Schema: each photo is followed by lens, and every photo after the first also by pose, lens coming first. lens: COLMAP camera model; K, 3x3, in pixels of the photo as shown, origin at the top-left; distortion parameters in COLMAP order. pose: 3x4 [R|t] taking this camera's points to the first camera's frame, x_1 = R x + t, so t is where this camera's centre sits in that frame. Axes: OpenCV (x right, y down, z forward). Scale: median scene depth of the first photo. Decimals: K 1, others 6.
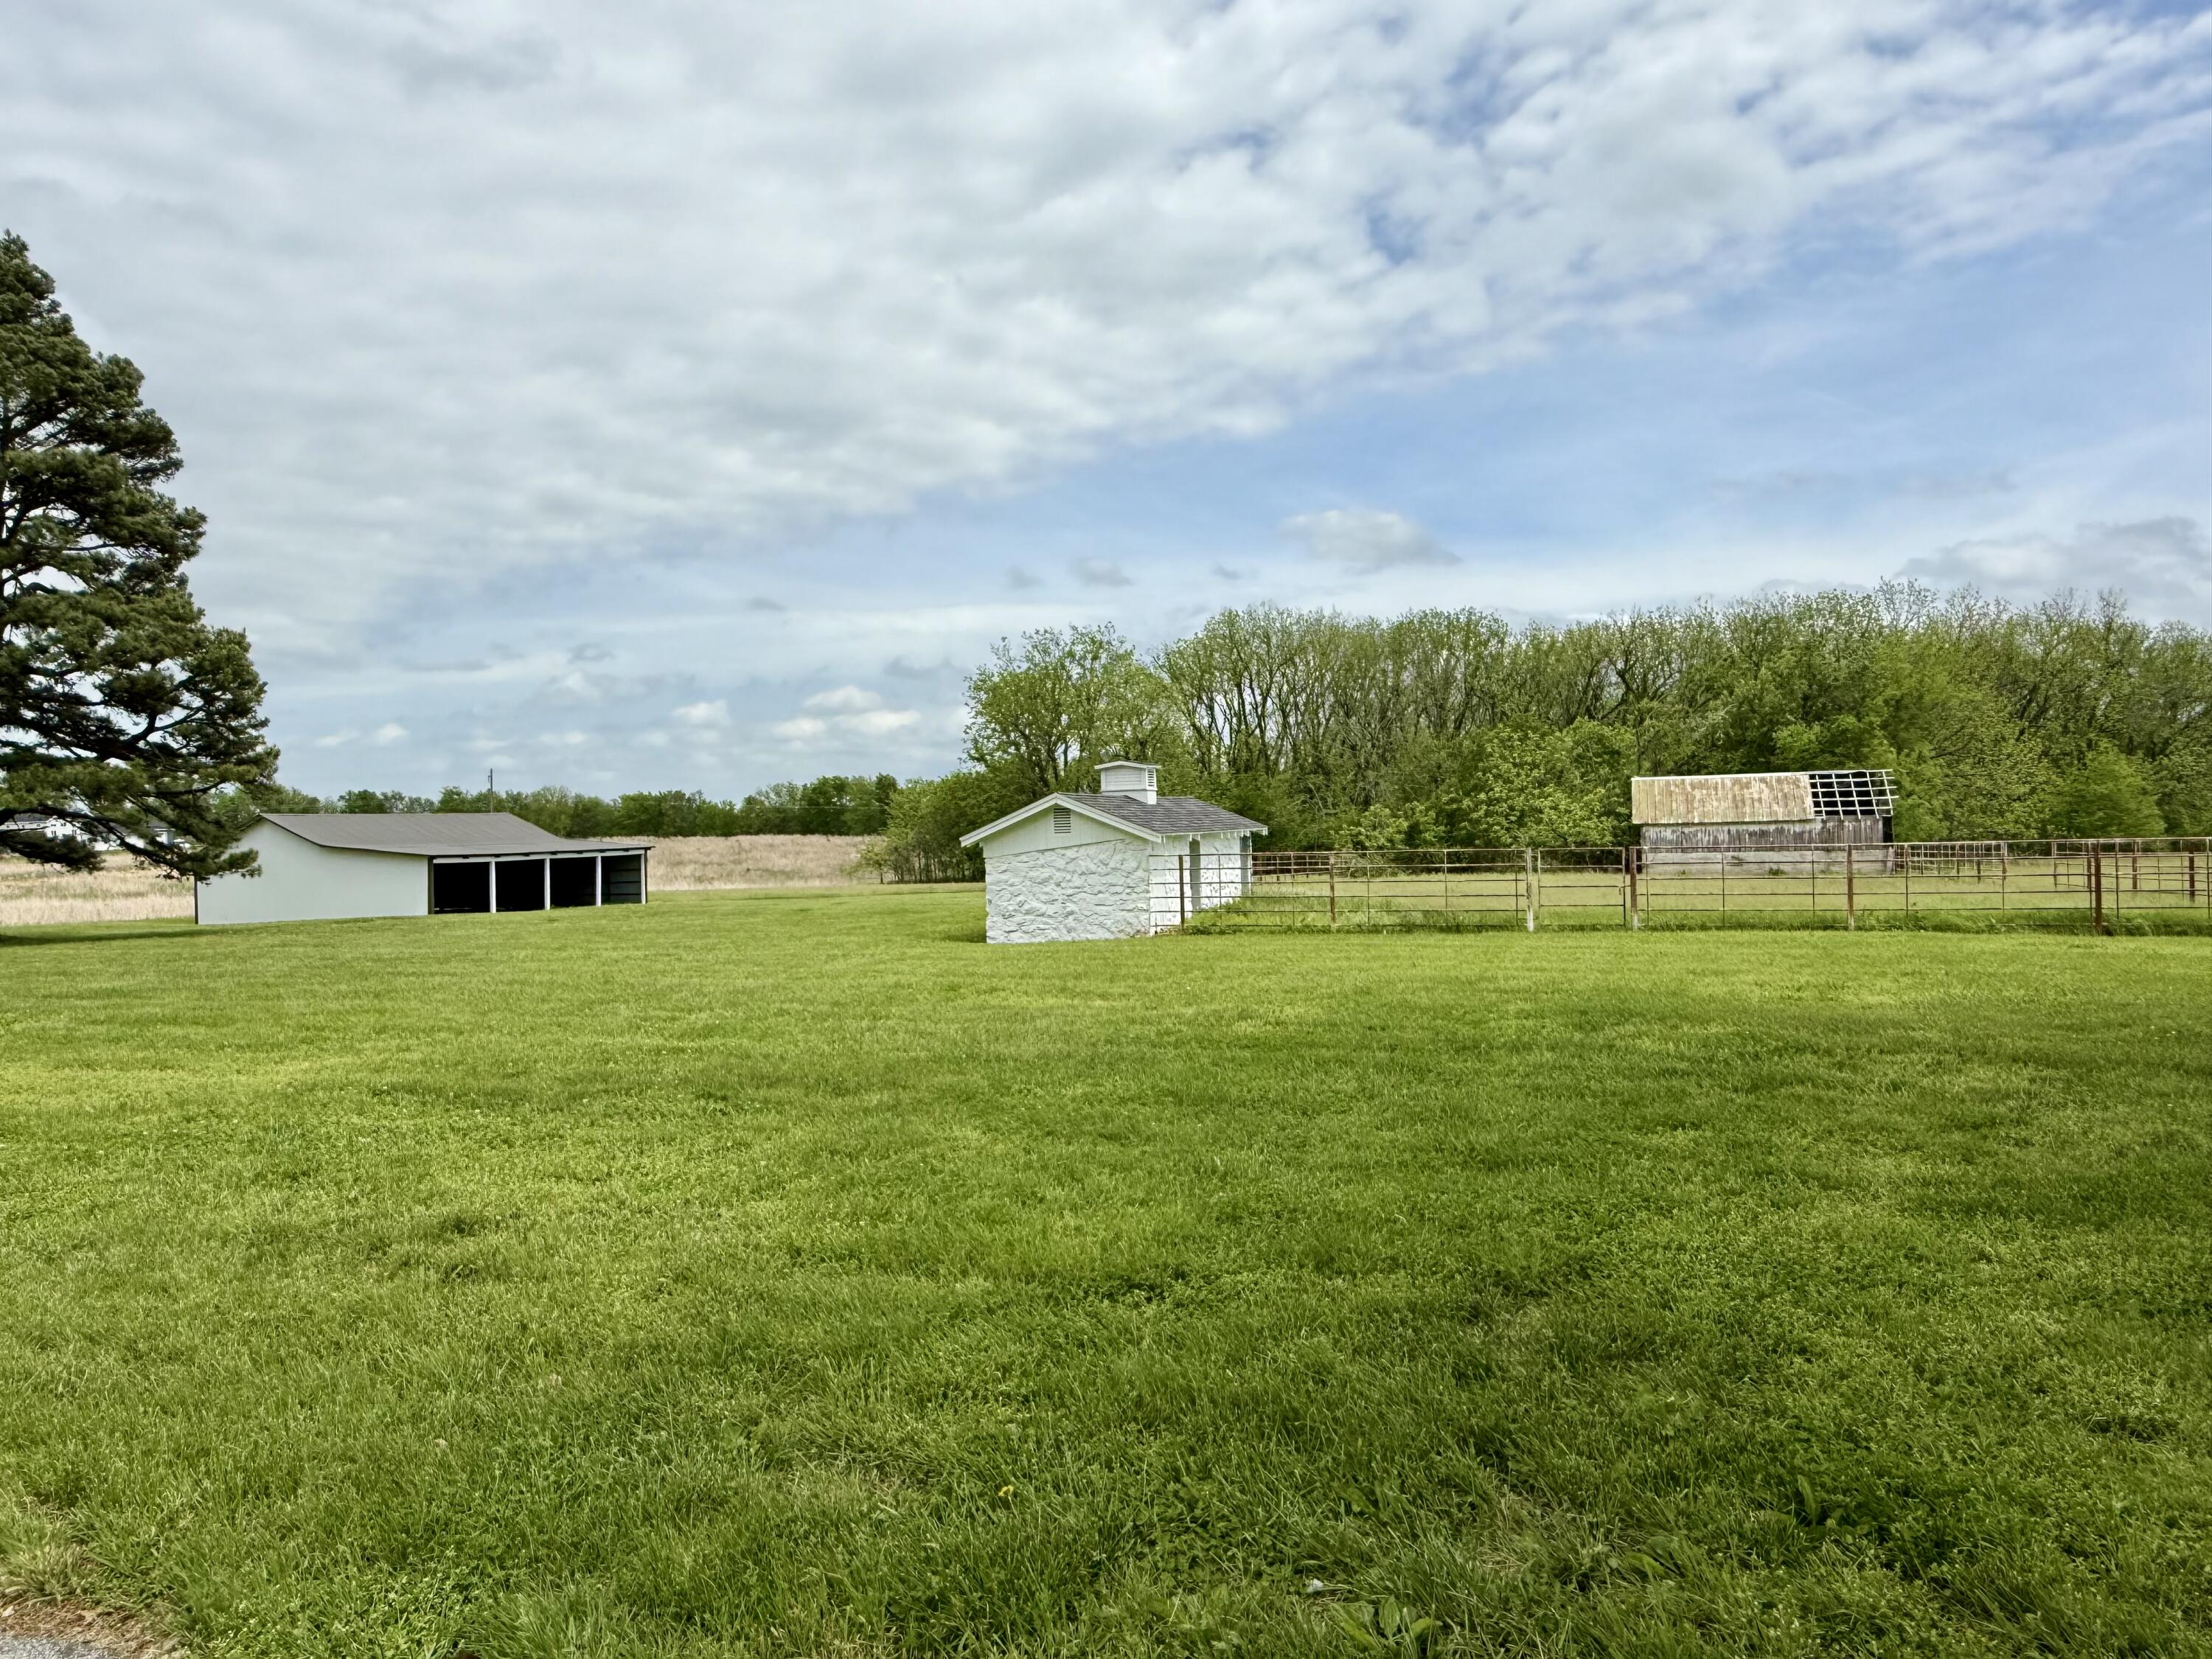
lens RADIAL K [[1420.2, 0, 1099.5], [0, 1420.2, 834.1], [0, 0, 1]] dist [0.003564, 0.000406]
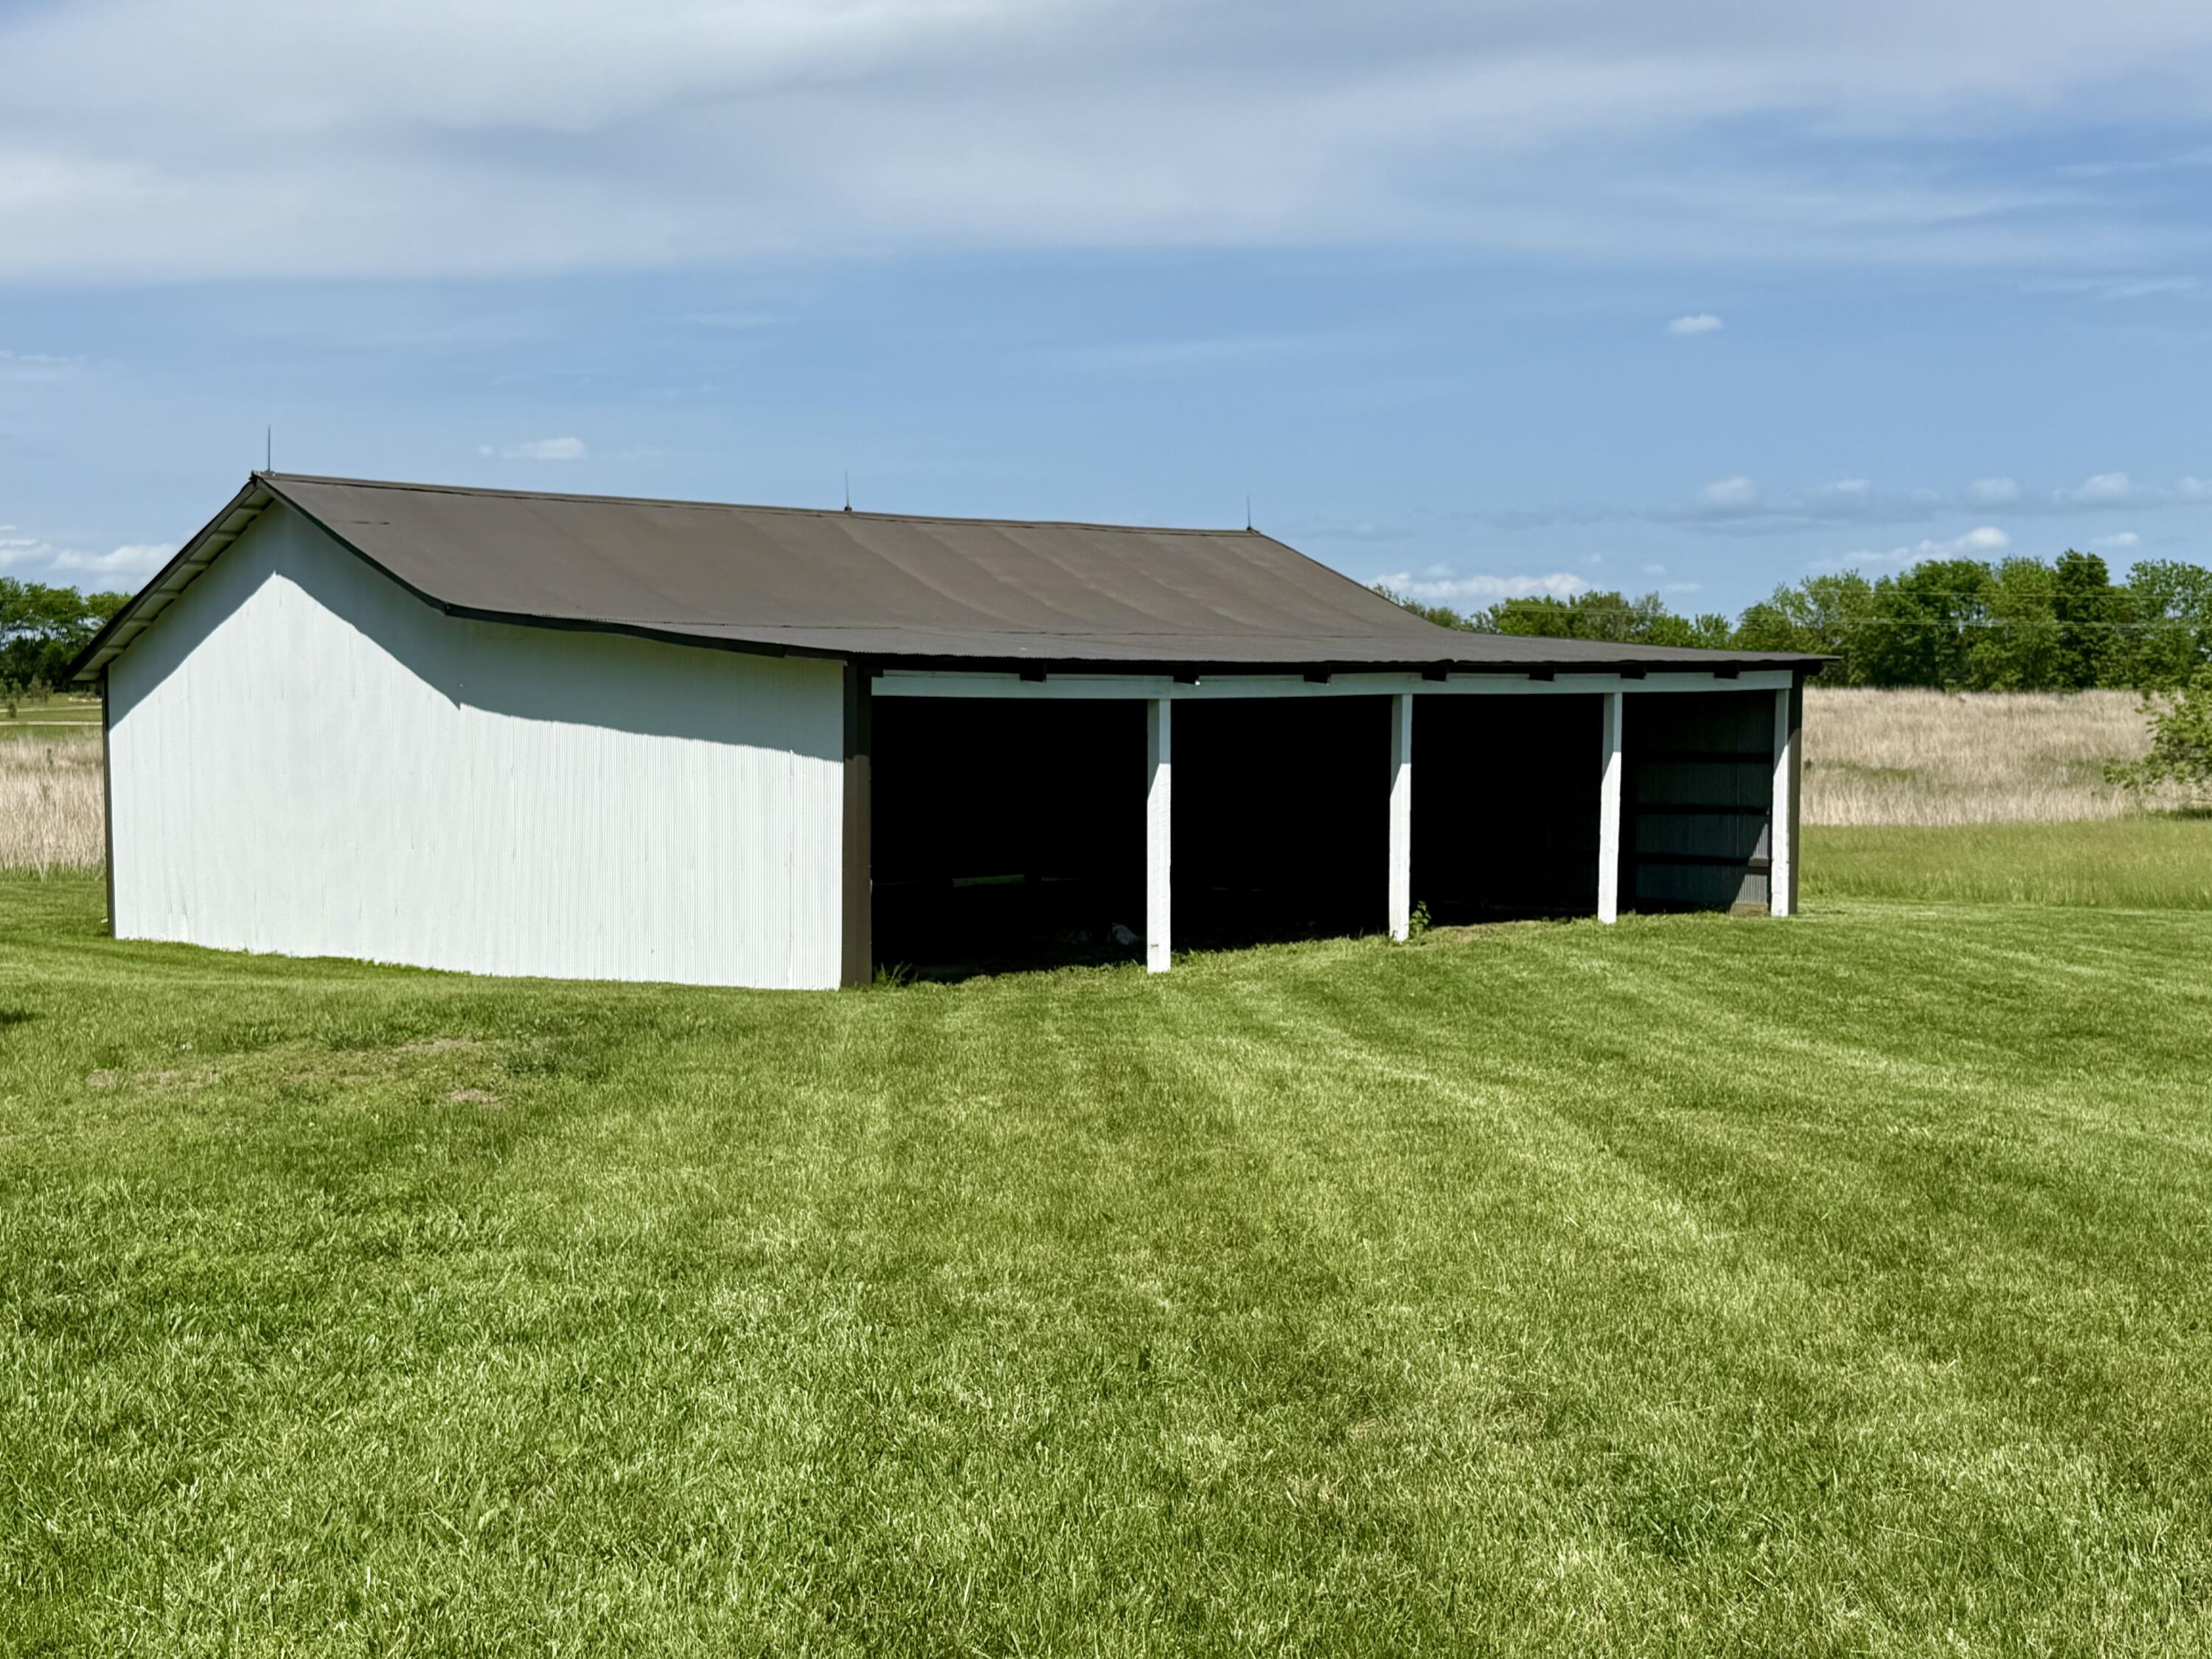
lens RADIAL K [[2703.1, 0, 1108.3], [0, 2703.1, 830.2], [0, 0, 1]] dist [0.021819, 0.000000]
pose [[0.896739, 0.044520, -0.440314, -0.064600], [-0.022384, 0.998216, 0.055343, 0.004200], [0.441993, -0.039772, 0.896136, 0.159845]]
